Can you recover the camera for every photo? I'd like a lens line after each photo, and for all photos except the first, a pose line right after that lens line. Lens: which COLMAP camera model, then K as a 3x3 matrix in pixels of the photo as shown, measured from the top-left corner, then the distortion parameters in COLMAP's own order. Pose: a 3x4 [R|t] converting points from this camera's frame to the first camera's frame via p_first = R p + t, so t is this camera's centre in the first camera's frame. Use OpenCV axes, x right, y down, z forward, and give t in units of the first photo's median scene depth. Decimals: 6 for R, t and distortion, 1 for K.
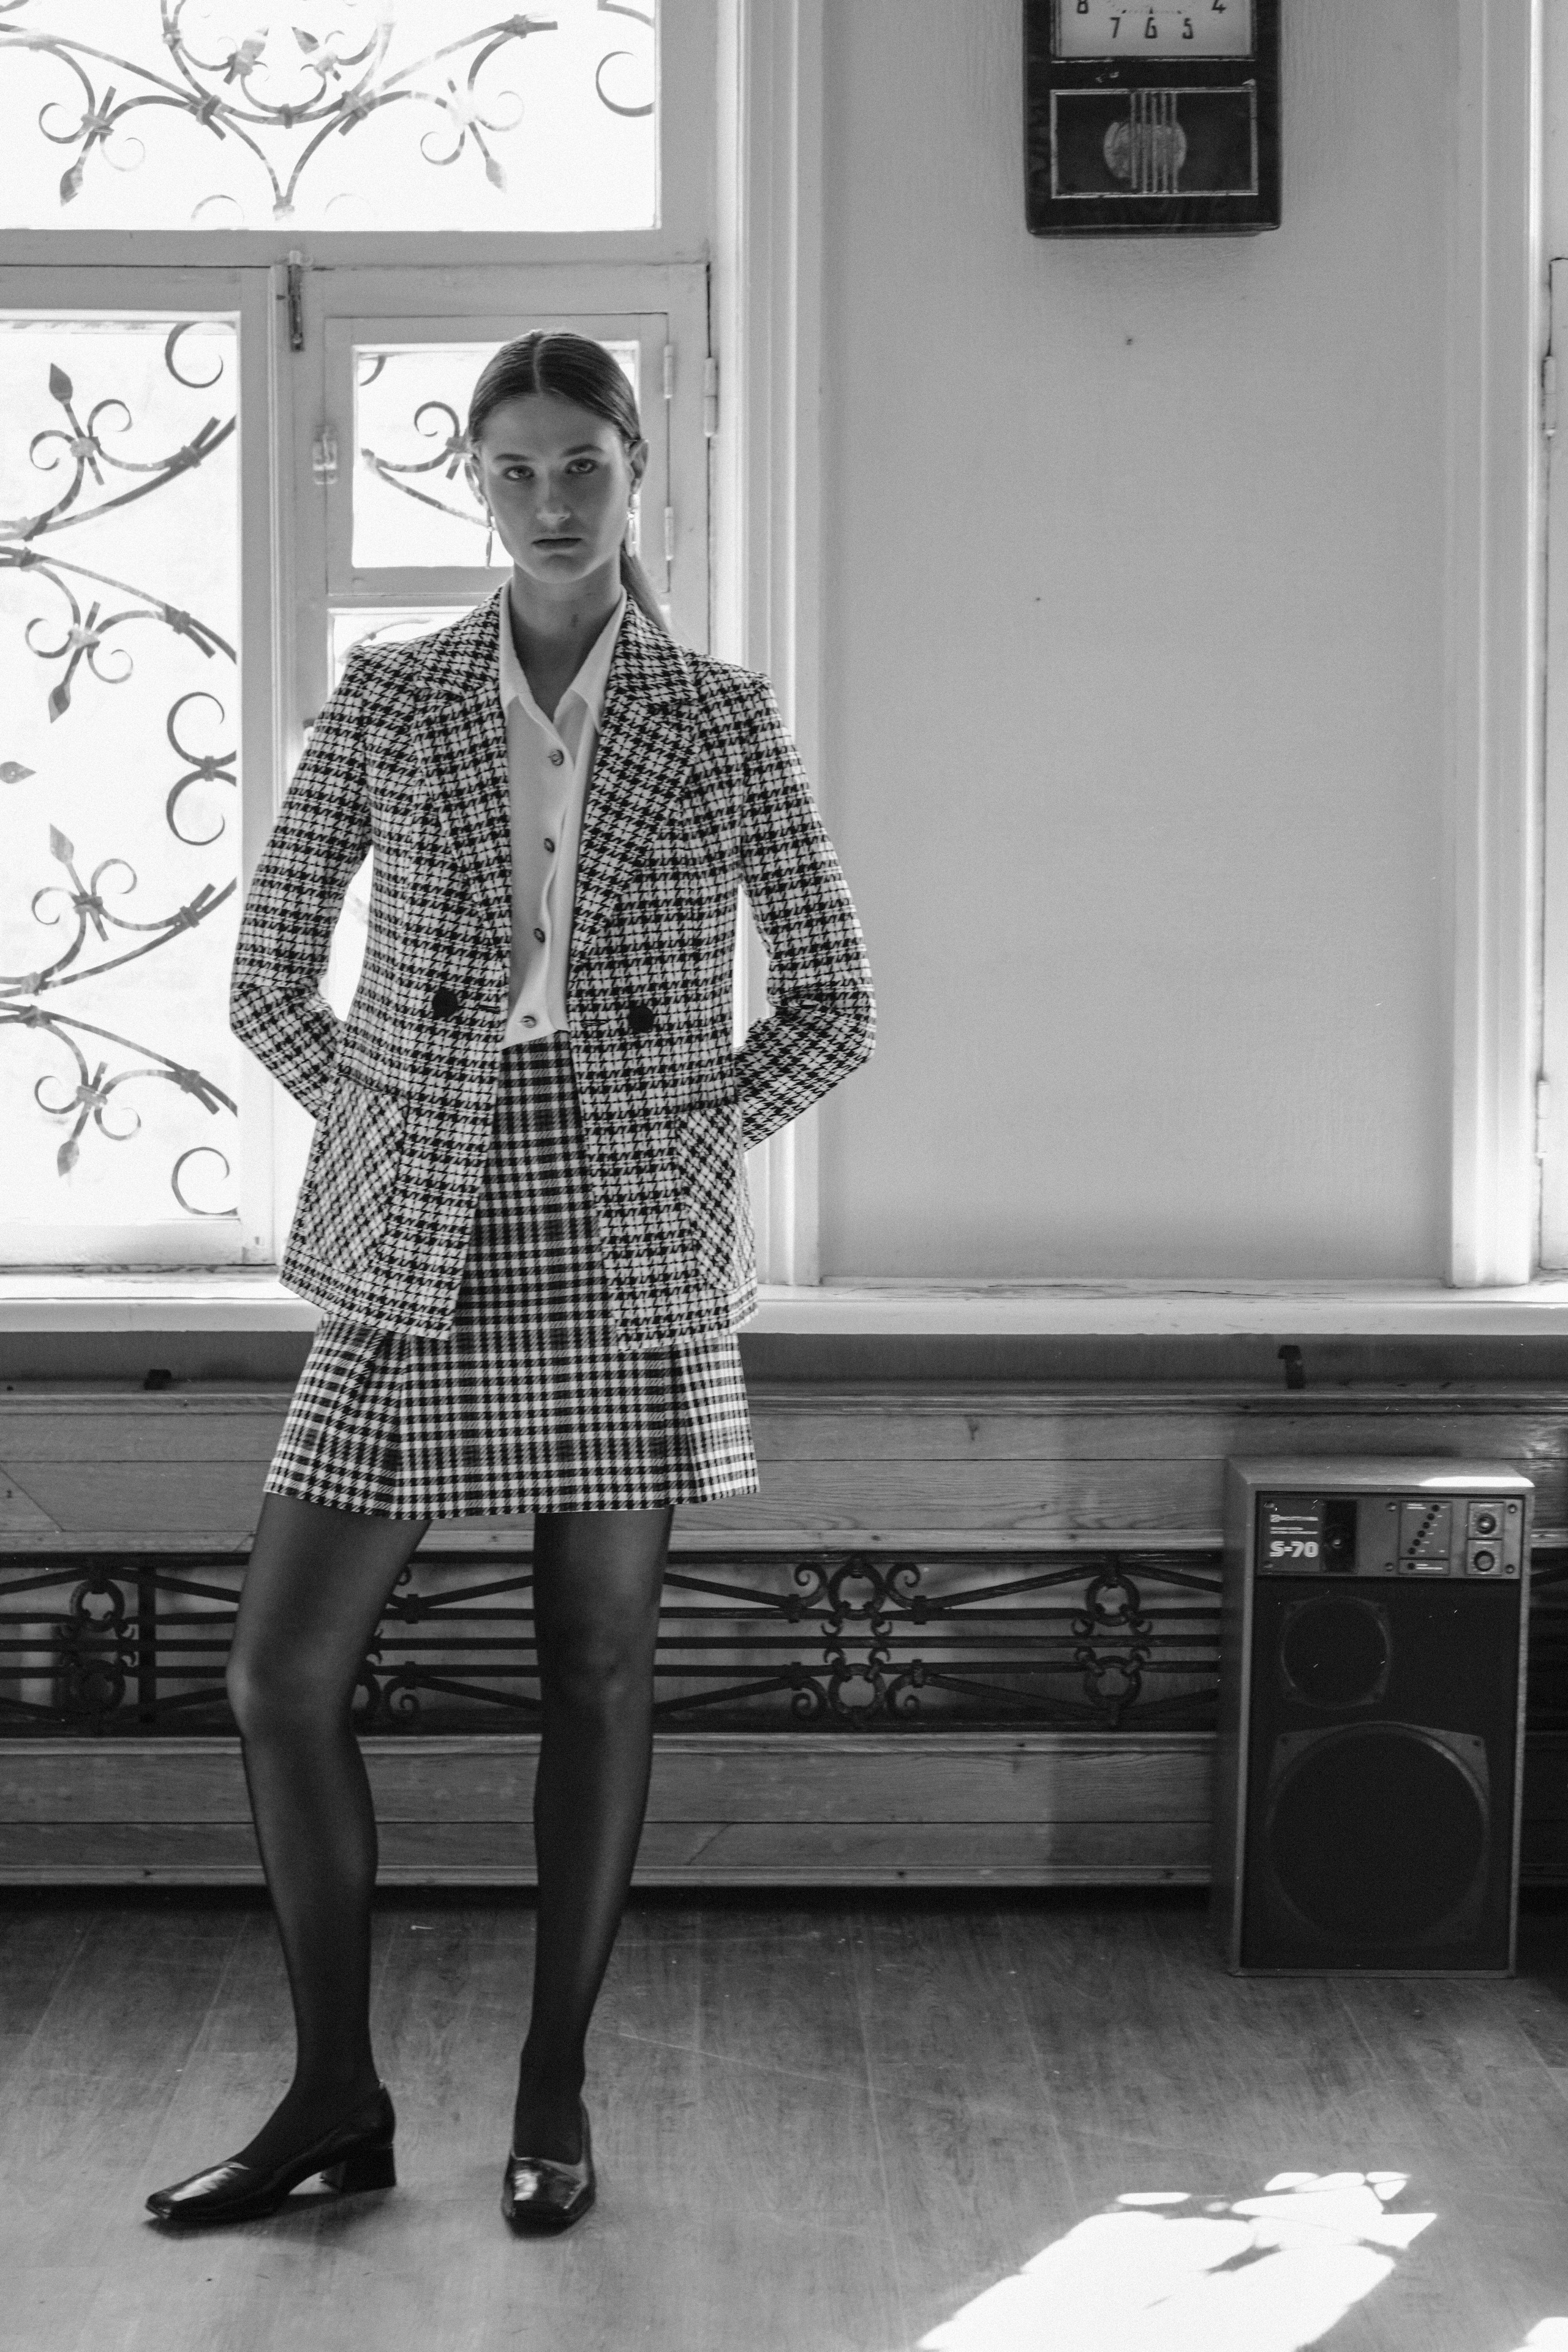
lens RADIAL K [[4534.6, 0, 784.0], [0, 4534.6, 1176.0], [0, 0, 1]] dist [-0.087064, 0.428394]
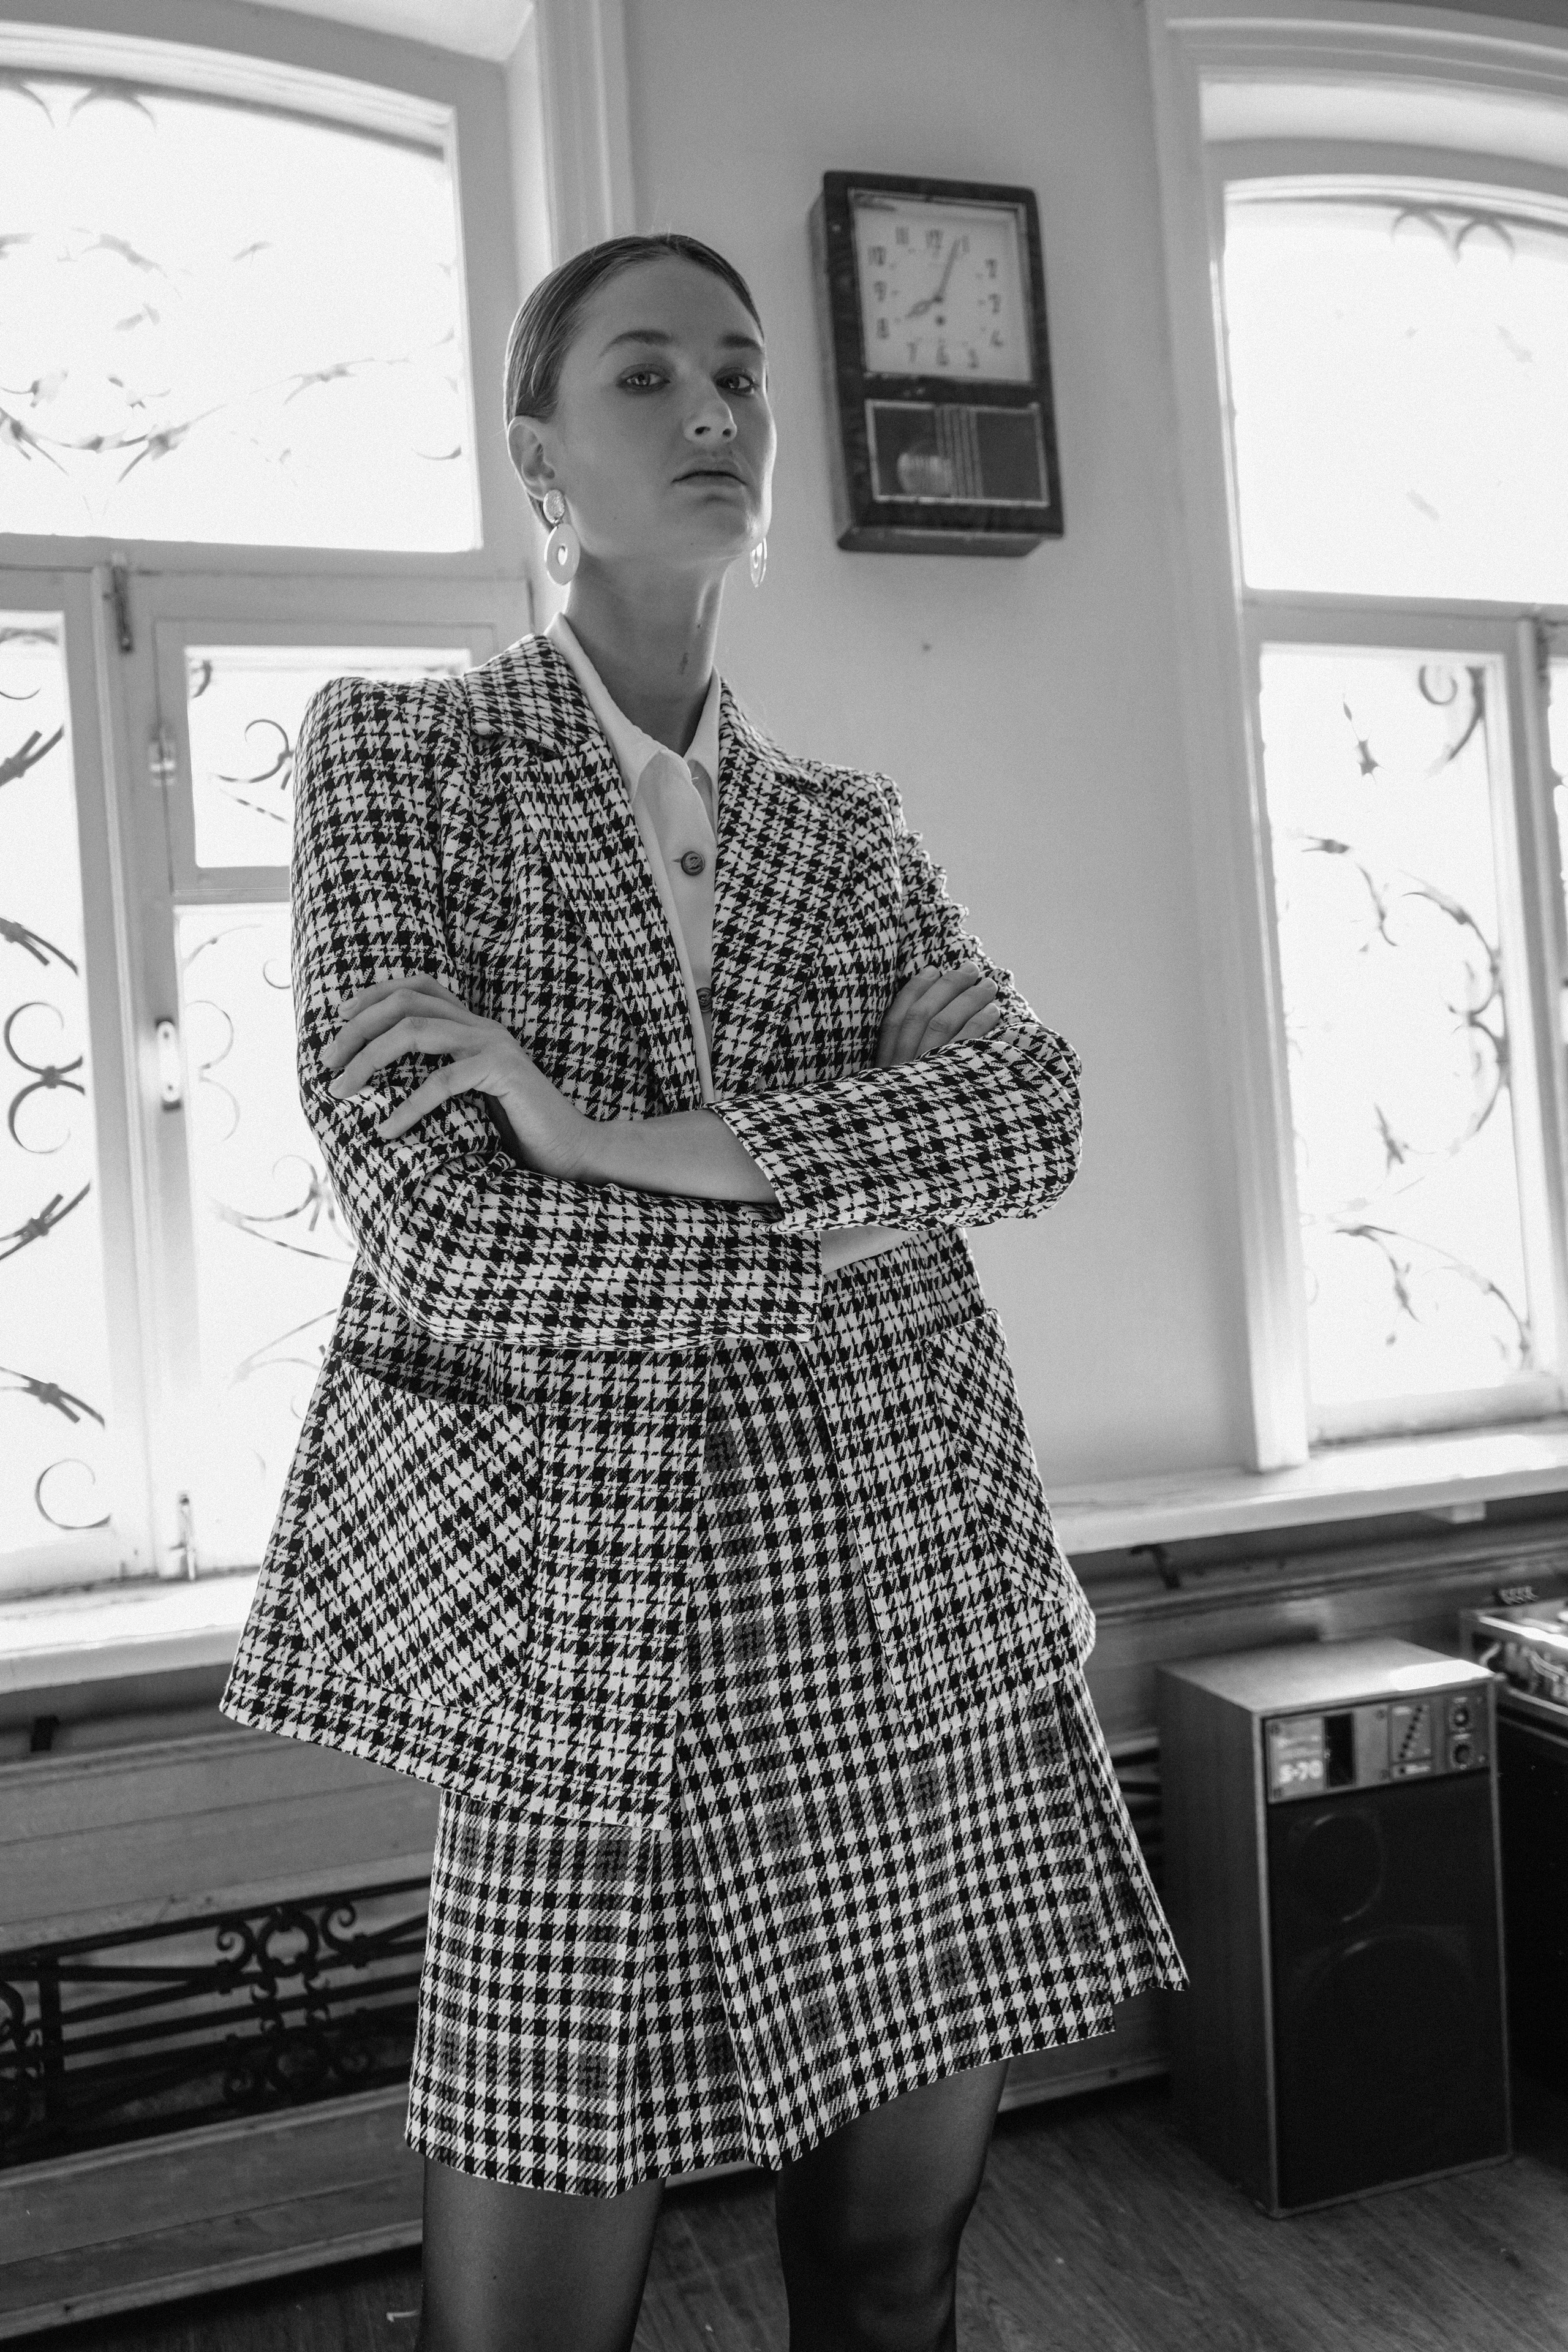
lens RADIAL K [[1869.6, 0, 781.4], [0, 1869.6, 1195.8], [0, 0, 1]] dist [-0.005740, -0.006576]
pose [[0.953620, -0.060656, 0.294840, -0.101904], [0.086061, 0.993541, -0.073955, -0.020836], [-0.288449, 0.095899, 0.952681, 0.595164]]
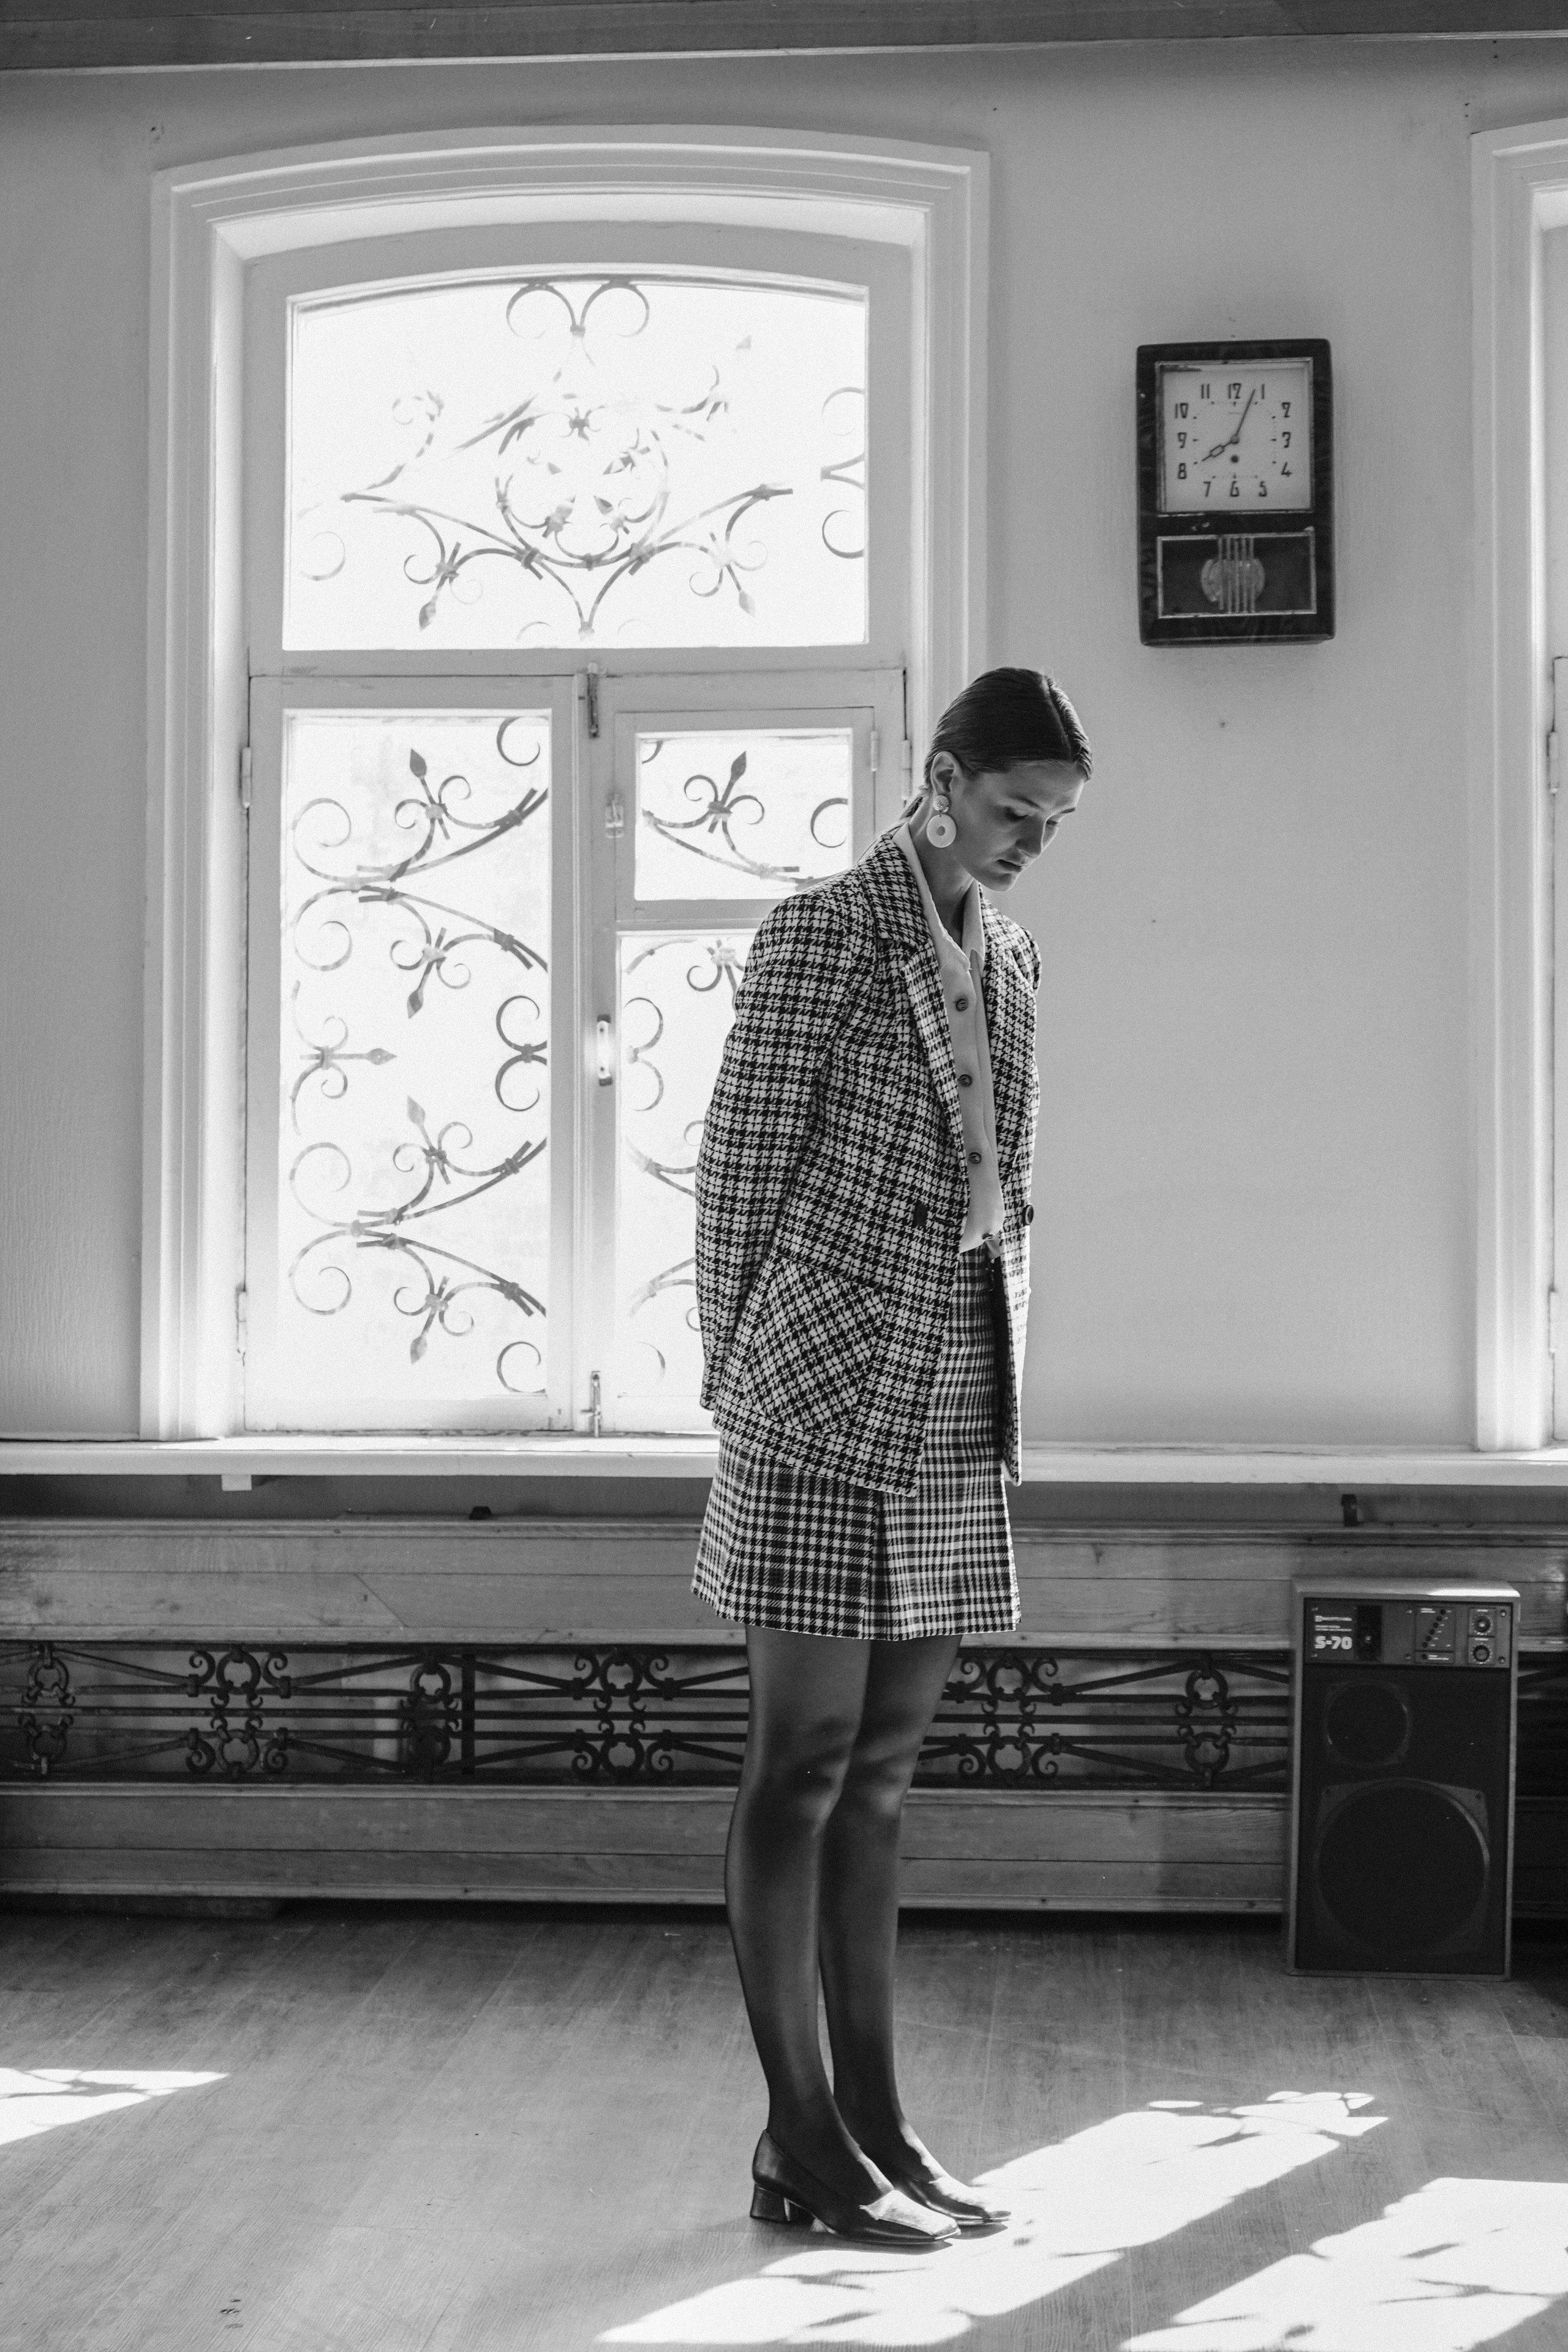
lens RADIAL K [[4124.6, 0, 791.0], [0, 4124.6, 1168.6], [0, 0, 1]] dist [-0.008038, 0.111835]
pose [[0.995975, -0.000687, -0.089633, 0.059914], [-0.005627, 0.997519, -0.070173, 0.028684], [0.089459, 0.070395, 0.993500, -0.192457]]
